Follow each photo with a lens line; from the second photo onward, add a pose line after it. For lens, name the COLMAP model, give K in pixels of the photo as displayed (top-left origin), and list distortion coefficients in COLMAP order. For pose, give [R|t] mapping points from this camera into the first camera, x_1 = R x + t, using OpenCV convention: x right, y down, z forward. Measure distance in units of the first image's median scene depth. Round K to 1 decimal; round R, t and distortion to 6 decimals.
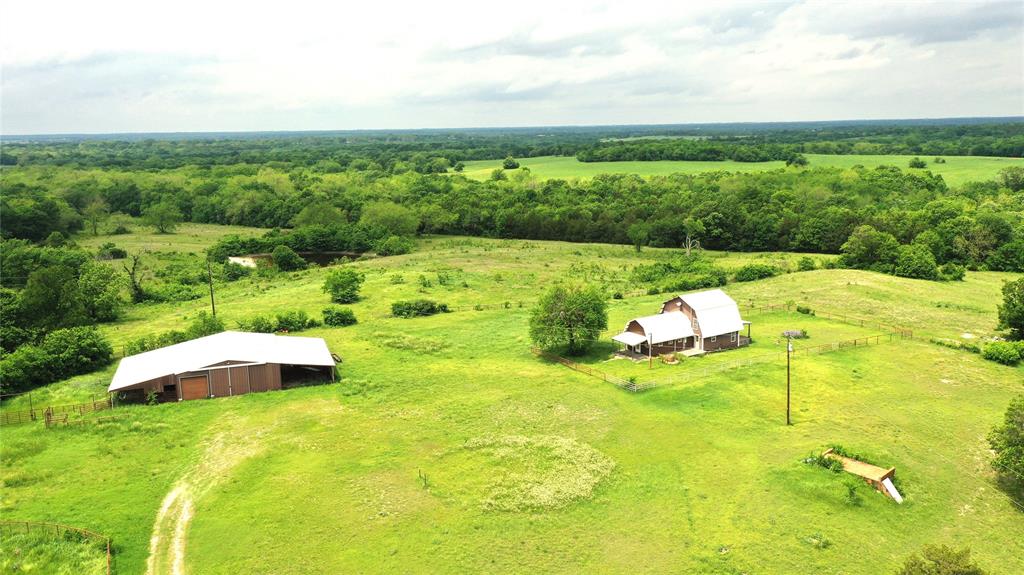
lens RADIAL K [[809.0, 0, 512.9], [0, 809.0, 286.0], [0, 0, 1]] dist [0.017674, -0.006048]
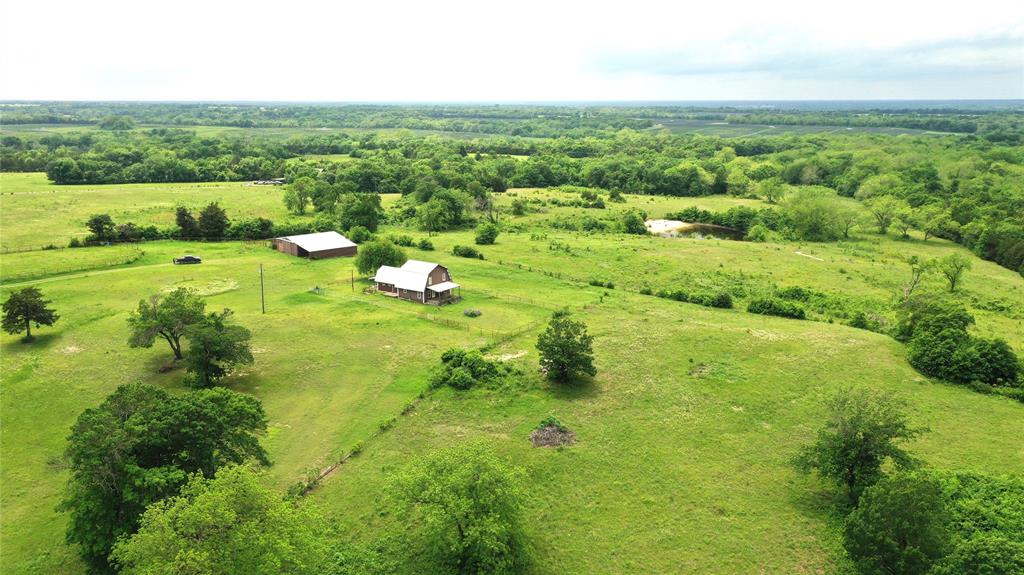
lens RADIAL K [[809.0, 0, 511.7], [0, 809.0, 288.3], [0, 0, 1]] dist [0.017674, -0.006048]
pose [[0.381082, 0.226908, -0.896264, 1.005943], [-0.184169, 0.968617, 0.166919, -0.137111], [0.906012, 0.101454, 0.410912, 0.336754]]
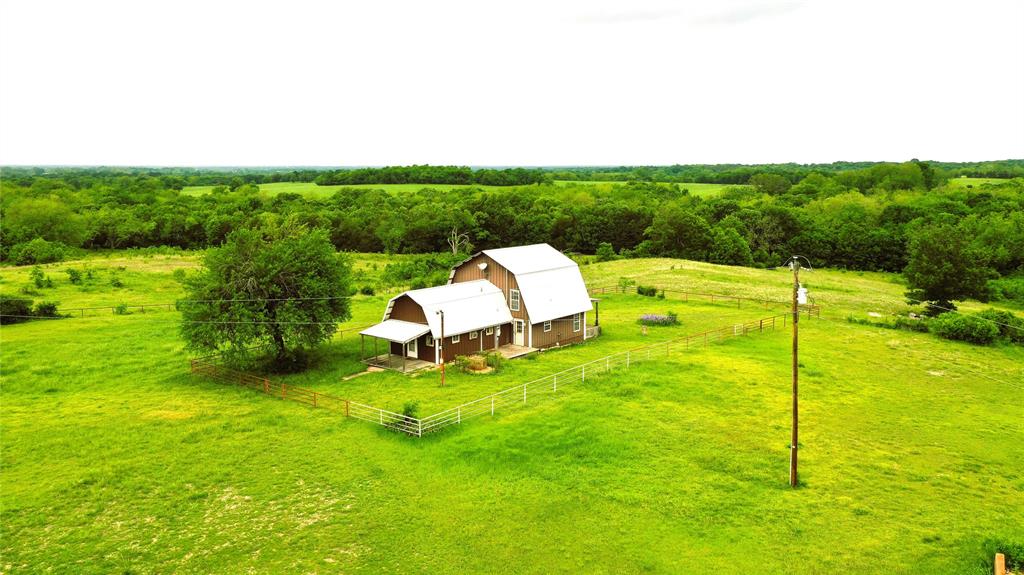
lens RADIAL K [[809.0, 0, 508.9], [0, 809.0, 290.4], [0, 0, 1]] dist [0.017674, -0.006048]
pose [[0.953196, -0.028828, 0.300976, 0.035673], [0.042306, 0.998368, -0.038360, 0.036634], [-0.299379, 0.049297, 0.952860, 0.292275]]
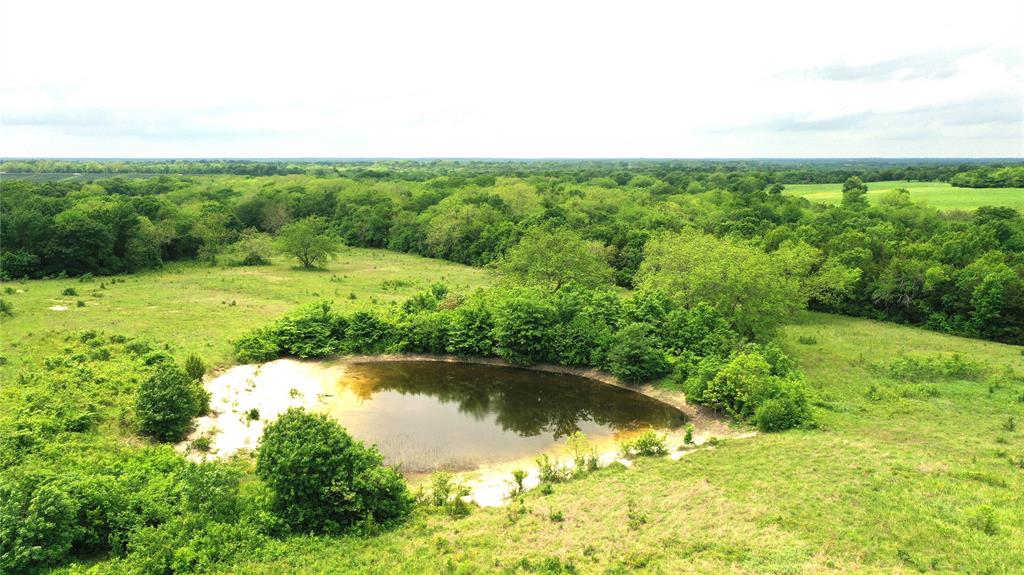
lens RADIAL K [[809.0, 0, 514.4], [0, 809.0, 289.1], [0, 0, 1]] dist [0.017674, -0.006048]
pose [[0.943171, 0.071061, -0.324622, -0.183692], [-0.081320, 0.996523, -0.018128, -0.098770], [0.322206, 0.043496, 0.945670, 0.939660]]
